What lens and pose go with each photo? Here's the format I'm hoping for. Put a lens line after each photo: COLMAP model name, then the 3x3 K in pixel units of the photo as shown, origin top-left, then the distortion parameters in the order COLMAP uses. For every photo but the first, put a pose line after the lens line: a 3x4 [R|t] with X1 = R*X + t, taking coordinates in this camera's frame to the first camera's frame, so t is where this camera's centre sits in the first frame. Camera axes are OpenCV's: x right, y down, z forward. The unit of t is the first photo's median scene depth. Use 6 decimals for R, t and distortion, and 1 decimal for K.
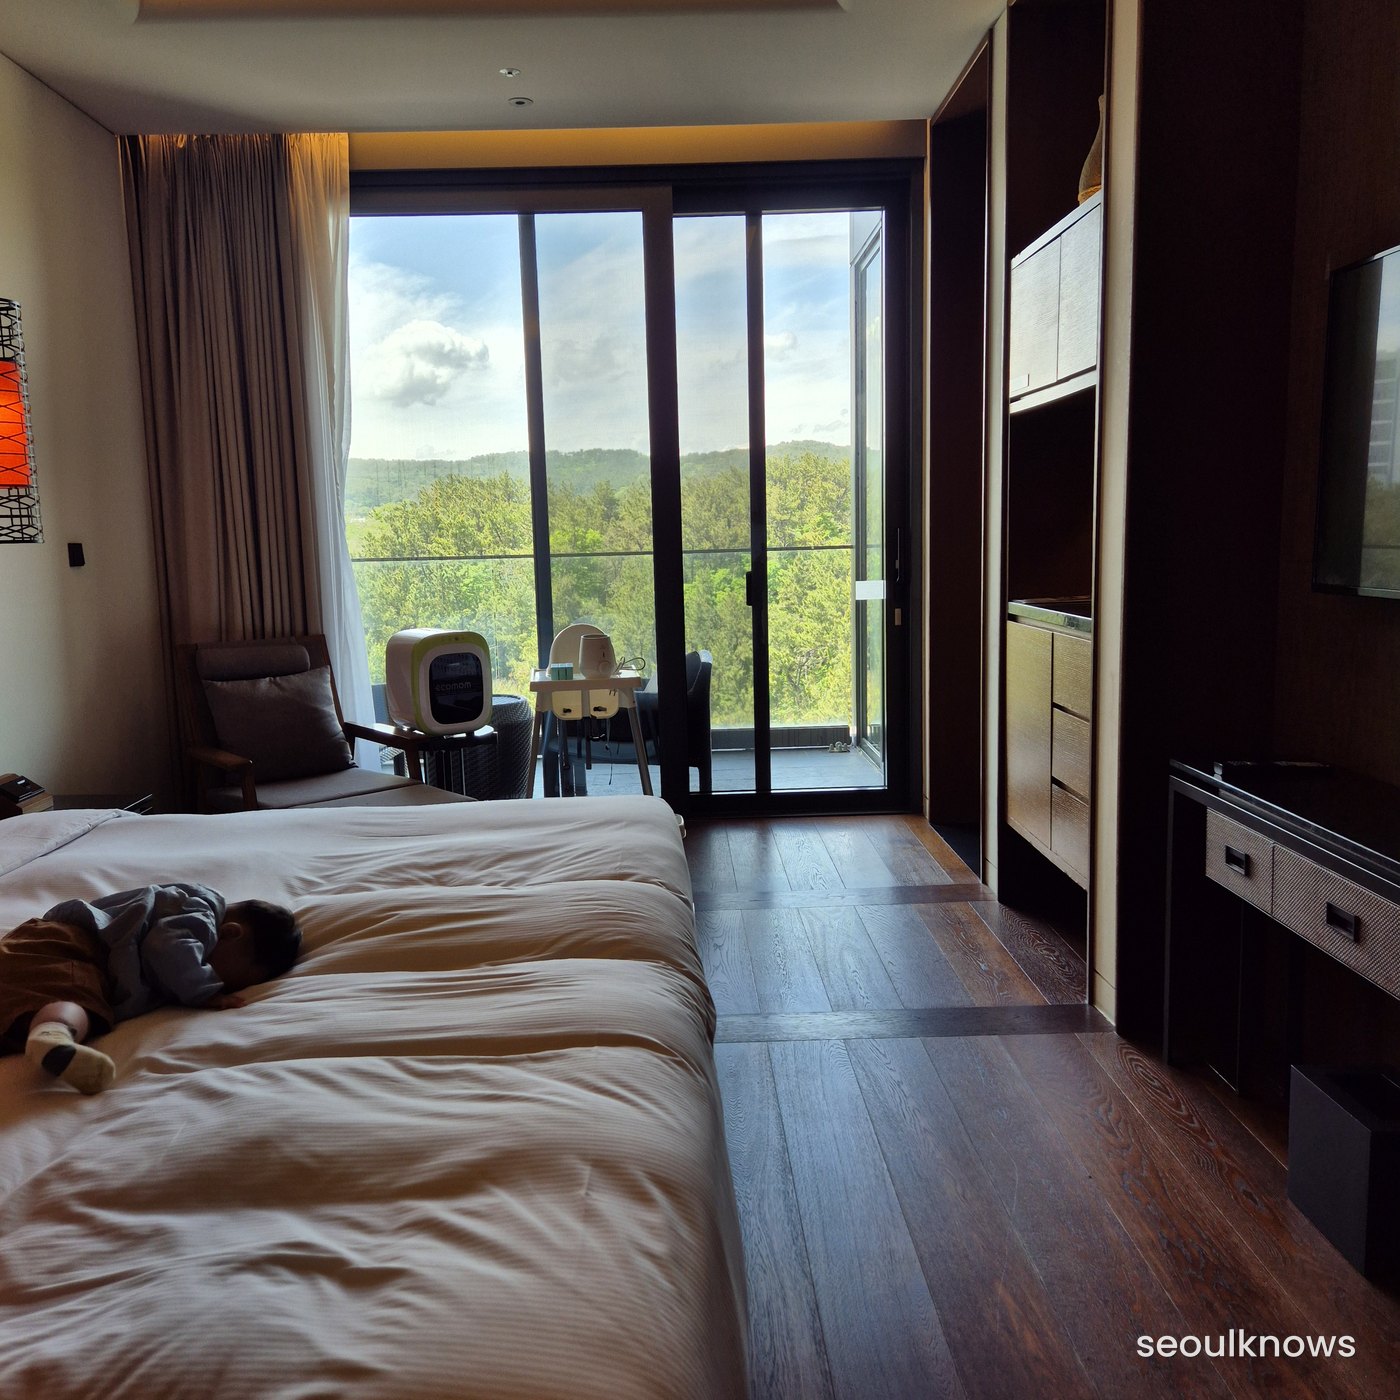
lens RADIAL K [[1268.8, 0, 702.6], [0, 1268.8, 695.4], [0, 0, 1]] dist [0.111912, -0.078726]
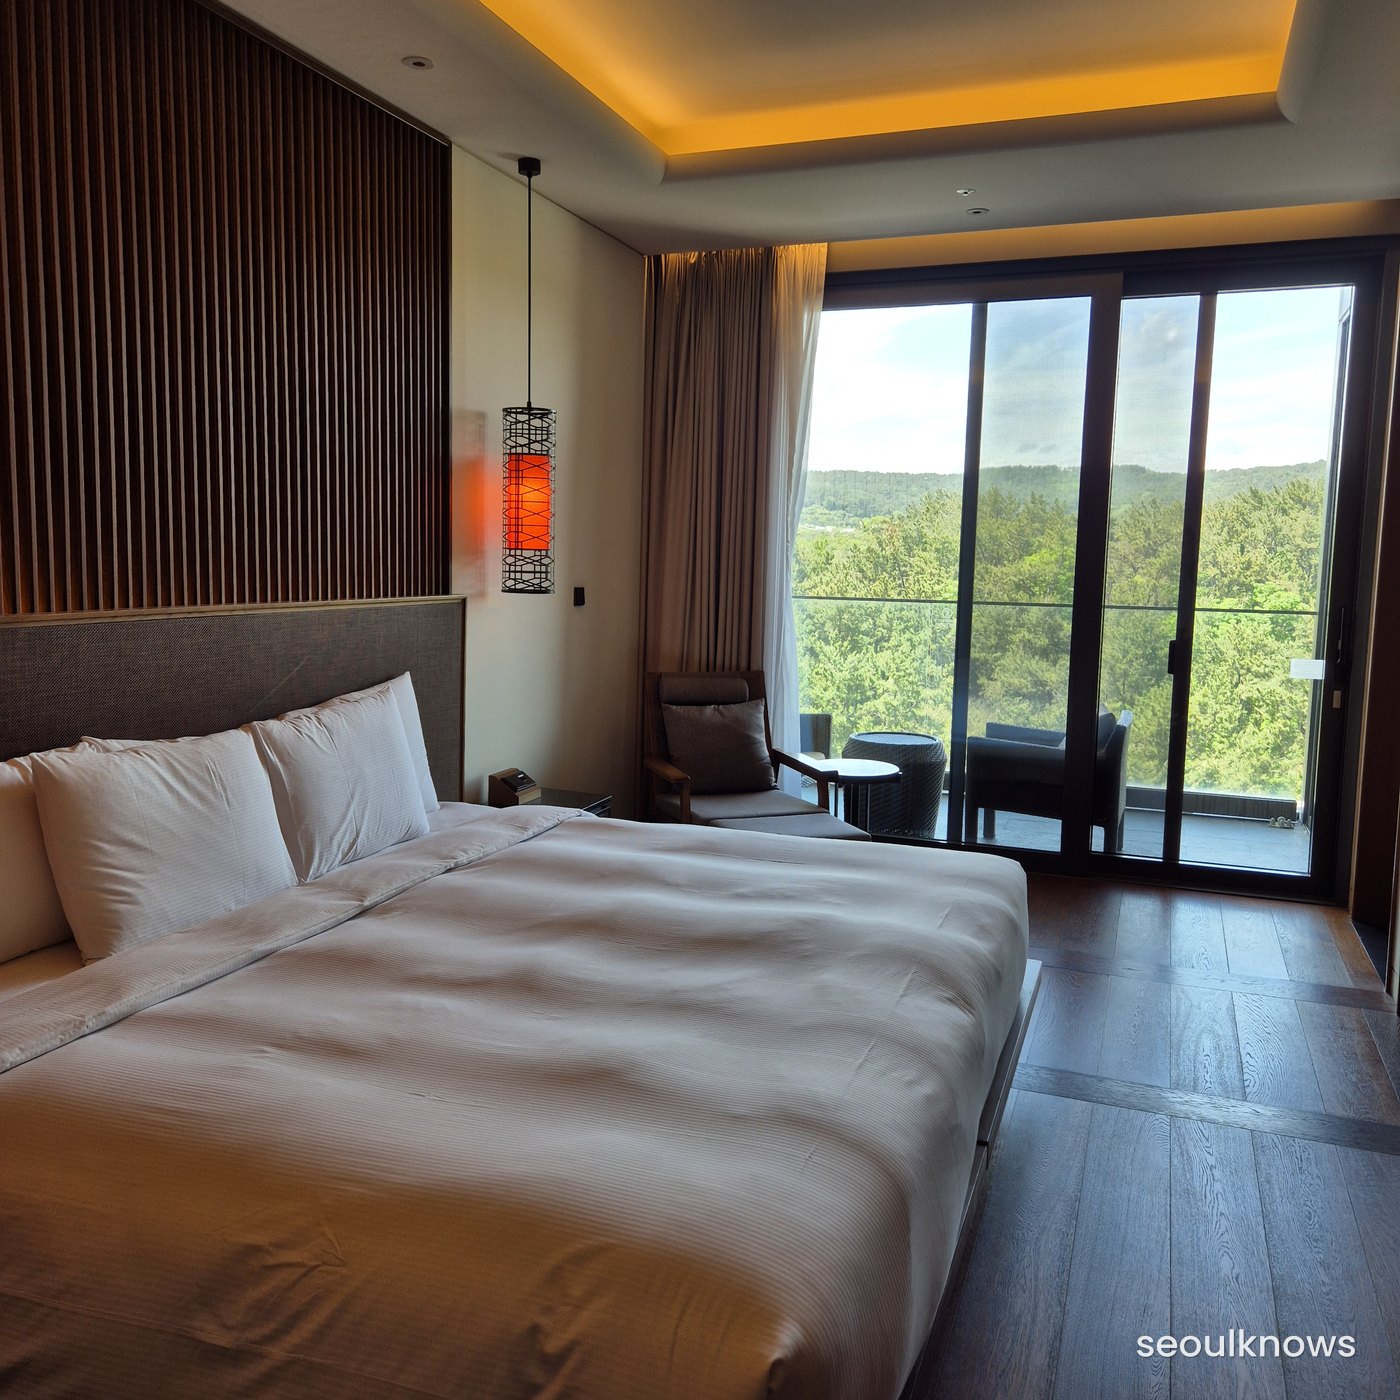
lens RADIAL K [[1268.8, 0, 702.6], [0, 1268.8, 695.4], [0, 0, 1]] dist [0.111912, -0.078726]
pose [[0.930543, 0.092185, -0.354389, 0.062489], [-0.096416, 0.995325, 0.005743, -0.027971], [0.353261, 0.028825, 0.935081, -0.089398]]
